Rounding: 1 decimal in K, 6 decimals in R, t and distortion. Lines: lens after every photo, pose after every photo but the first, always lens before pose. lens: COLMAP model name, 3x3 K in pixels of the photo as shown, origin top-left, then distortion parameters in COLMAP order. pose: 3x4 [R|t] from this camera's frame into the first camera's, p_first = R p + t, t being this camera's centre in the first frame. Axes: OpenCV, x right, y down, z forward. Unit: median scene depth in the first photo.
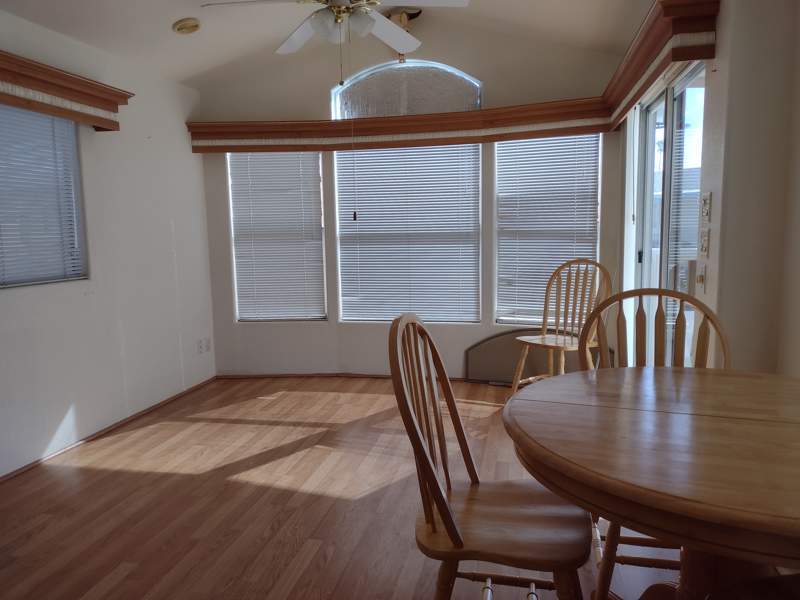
lens RADIAL K [[591.5, 0, 400.0], [0, 591.5, 300.0], [0, 0, 1]] dist [0.001592, 0.001424]
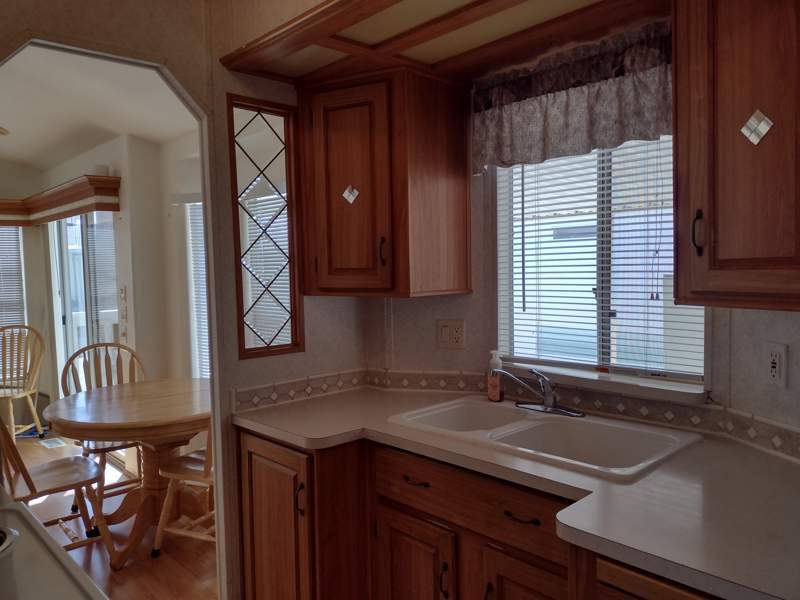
lens RADIAL K [[591.5, 0, 400.0], [0, 591.5, 300.0], [0, 0, 1]] dist [0.001592, 0.001424]
pose [[0.566655, -0.040810, 0.822944, -0.299684], [0.108669, 0.993750, -0.025546, -0.002018], [-0.816758, 0.103904, 0.567548, -0.432285]]
